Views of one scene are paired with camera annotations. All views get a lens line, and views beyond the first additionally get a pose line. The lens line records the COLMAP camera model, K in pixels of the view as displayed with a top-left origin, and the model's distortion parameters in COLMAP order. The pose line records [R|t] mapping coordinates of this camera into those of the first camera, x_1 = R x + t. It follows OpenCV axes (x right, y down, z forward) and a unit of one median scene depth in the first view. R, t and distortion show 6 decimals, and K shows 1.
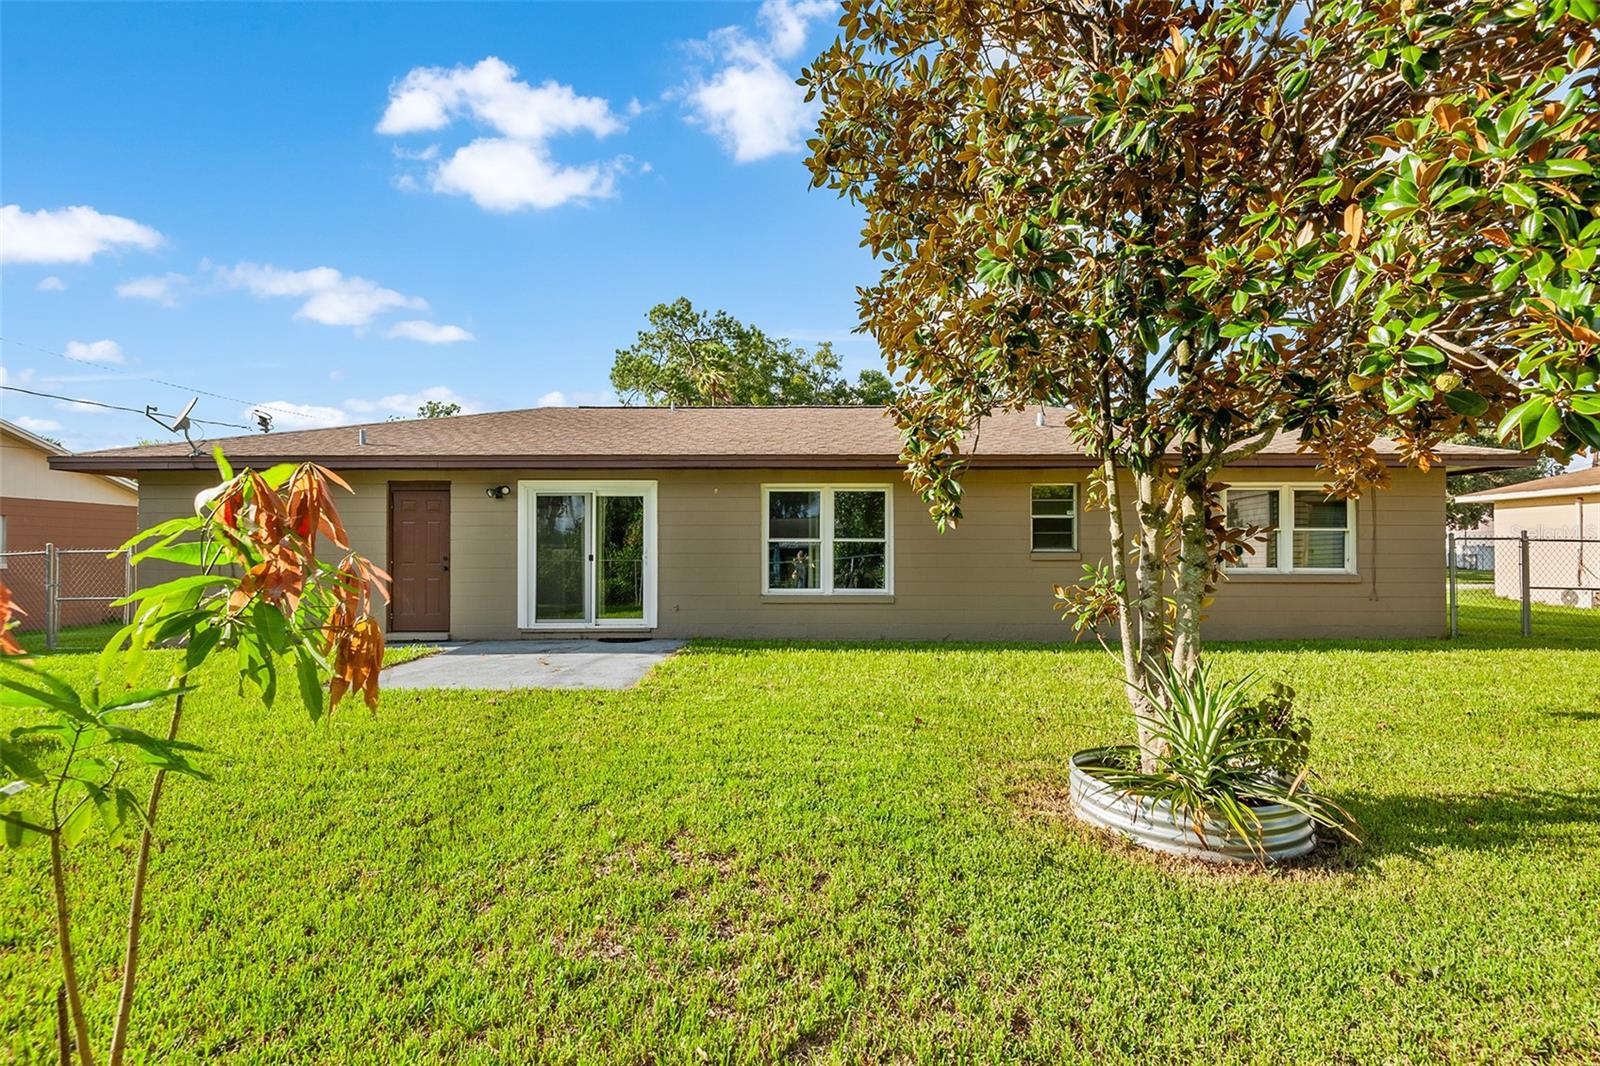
lens RADIAL K [[733.5, 0, 807.3], [0, 733.5, 524.9], [0, 0, 1]] dist [0.027093, -0.016262]
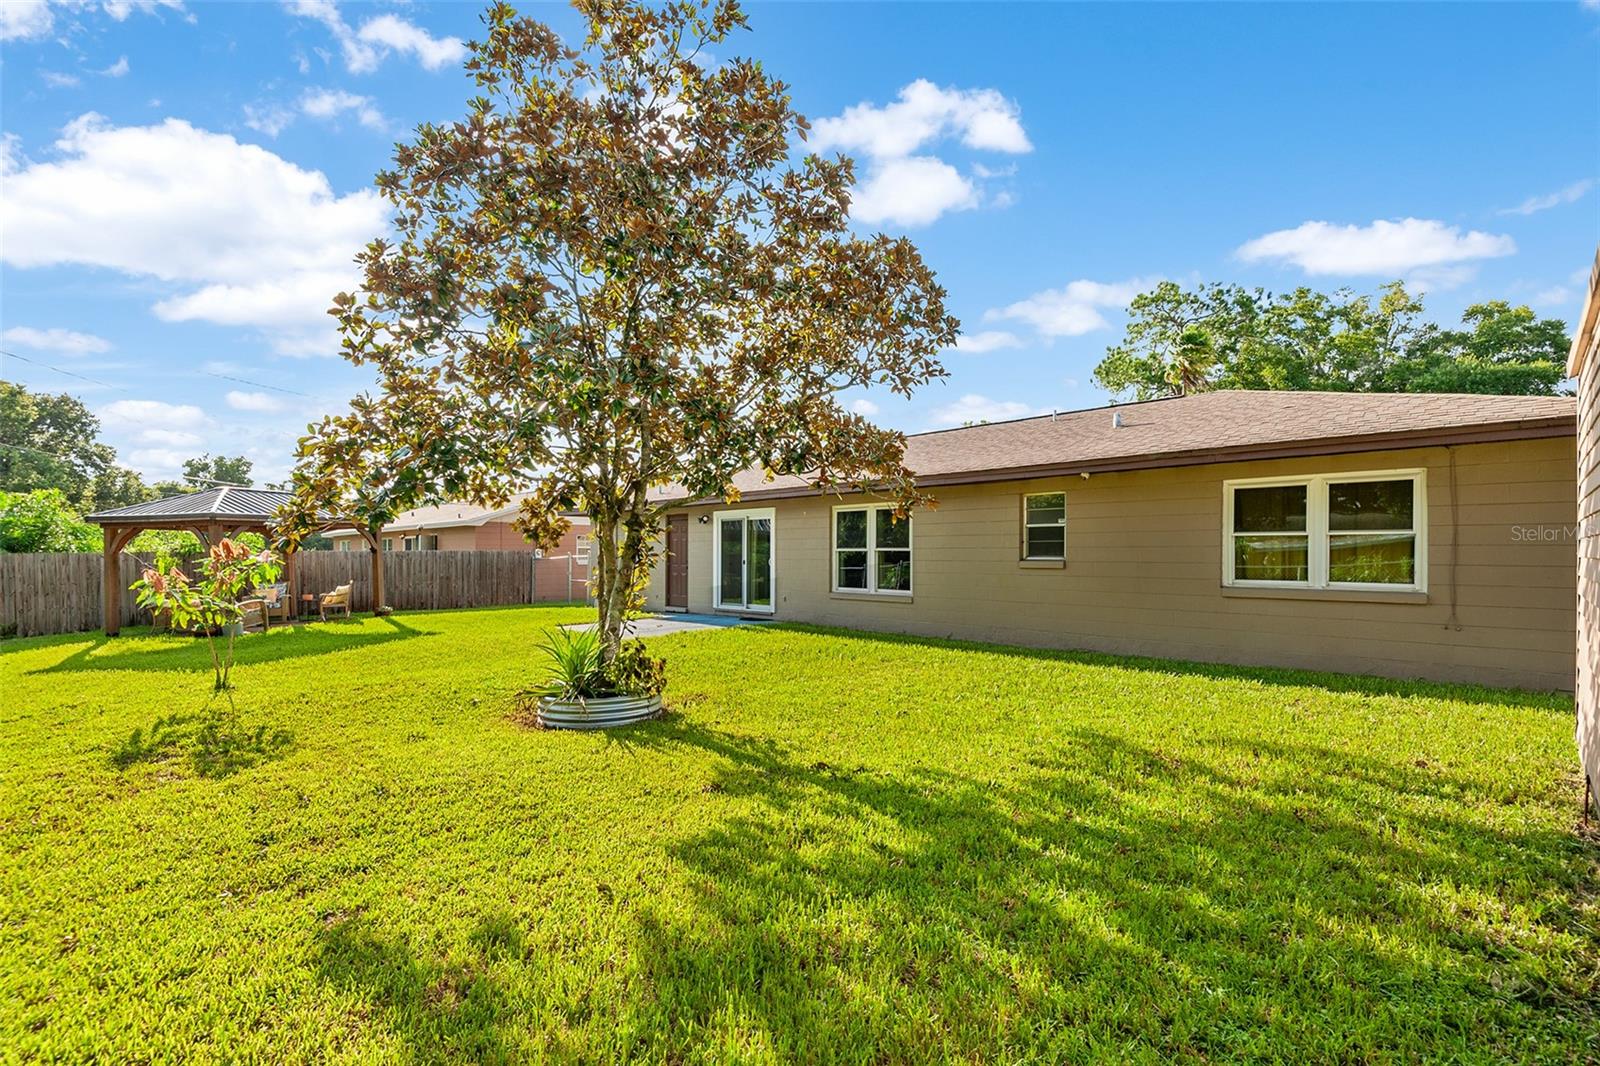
lens RADIAL K [[733.5, 0, 785.5], [0, 733.5, 540.1], [0, 0, 1]] dist [0.027093, -0.016262]
pose [[0.717707, -0.013402, -0.696217, 0.771610], [0.024677, 0.999676, 0.006195, -0.006579], [0.695908, -0.021627, 0.717805, 0.018736]]
